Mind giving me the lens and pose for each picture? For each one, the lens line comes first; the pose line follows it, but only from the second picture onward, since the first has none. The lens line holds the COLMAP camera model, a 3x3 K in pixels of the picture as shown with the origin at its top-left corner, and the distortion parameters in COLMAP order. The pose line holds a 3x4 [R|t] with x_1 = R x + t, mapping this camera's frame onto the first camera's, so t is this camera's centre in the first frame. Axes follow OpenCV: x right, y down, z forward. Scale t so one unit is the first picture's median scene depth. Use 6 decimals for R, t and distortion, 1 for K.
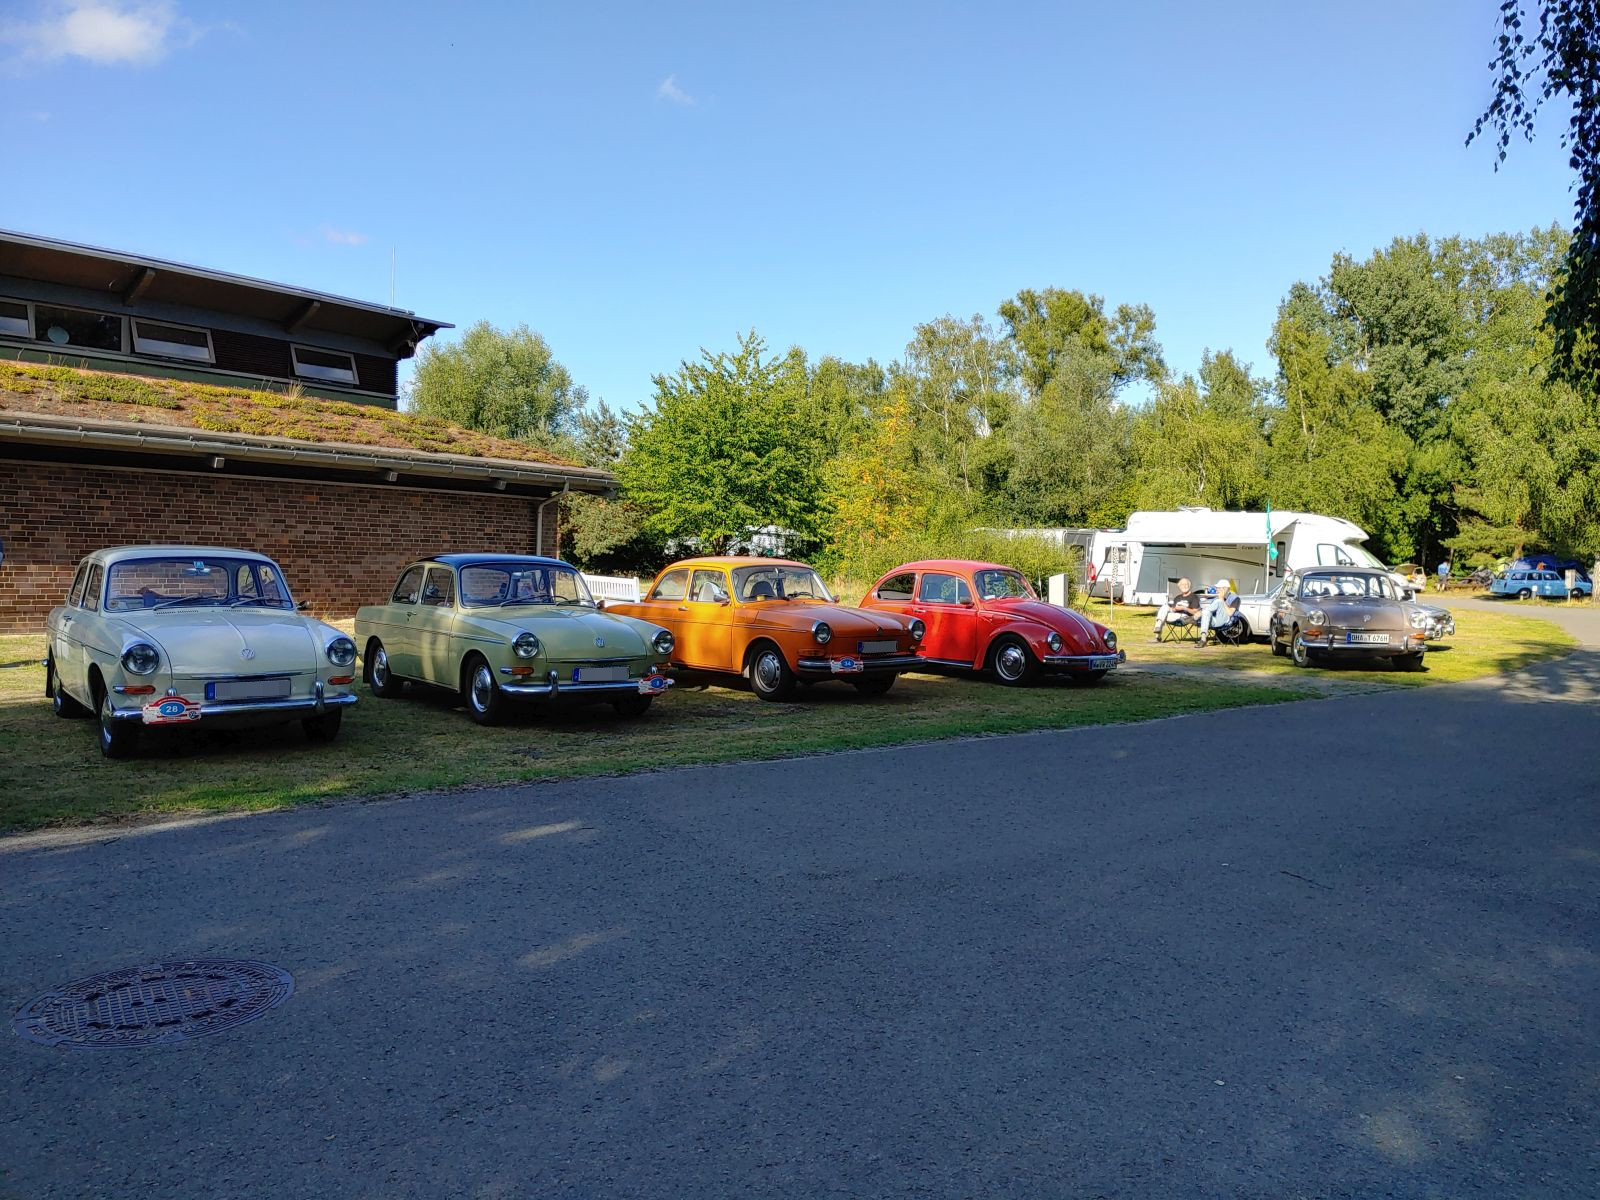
lens RADIAL K [[1274.4, 0, 794.5], [0, 1274.4, 600.2], [0, 0, 1]] dist [0.008665, 0.006596]
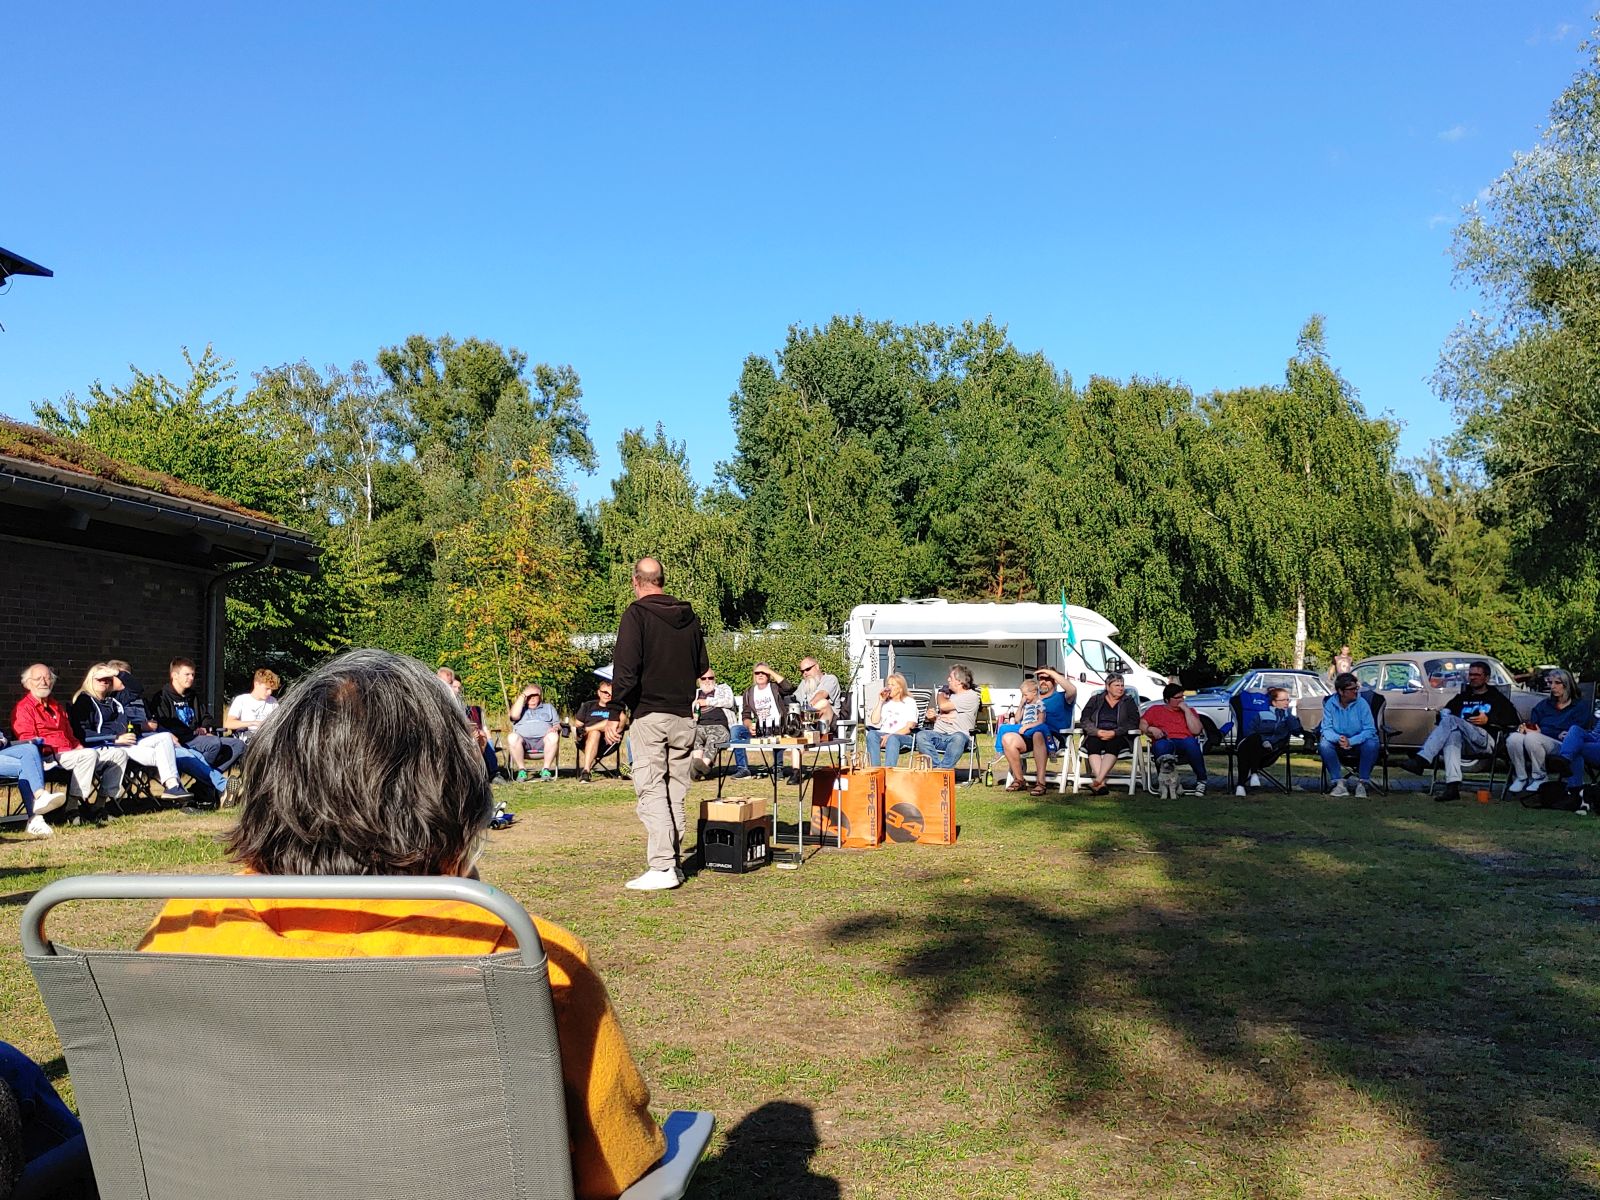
lens RADIAL K [[1551.3, 0, 799.5], [0, 1551.3, 606.9], [0, 0, 1]] dist [0.000621, 0.000000]
pose [[0.858591, 0.002495, 0.512655, -0.147845], [0.039579, 0.996681, -0.071137, 0.000033], [-0.511131, 0.081368, 0.855643, 0.106068]]
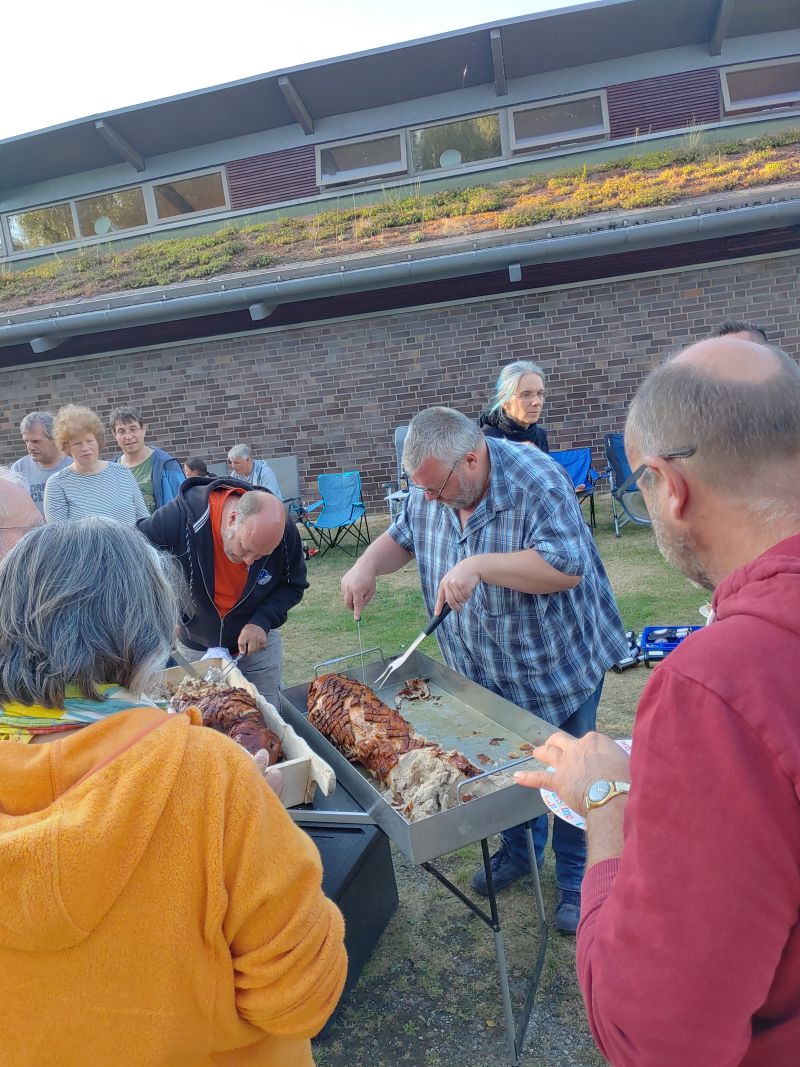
lens RADIAL K [[849.9, 0, 393.9], [0, 849.9, 530.3], [0, 0, 1]] dist [0.008665, 0.006596]
pose [[0.481542, 0.061665, -0.874251, -0.022034], [0.107427, 0.985847, 0.128708, -0.012247], [0.869814, -0.155896, 0.468102, 0.241202]]
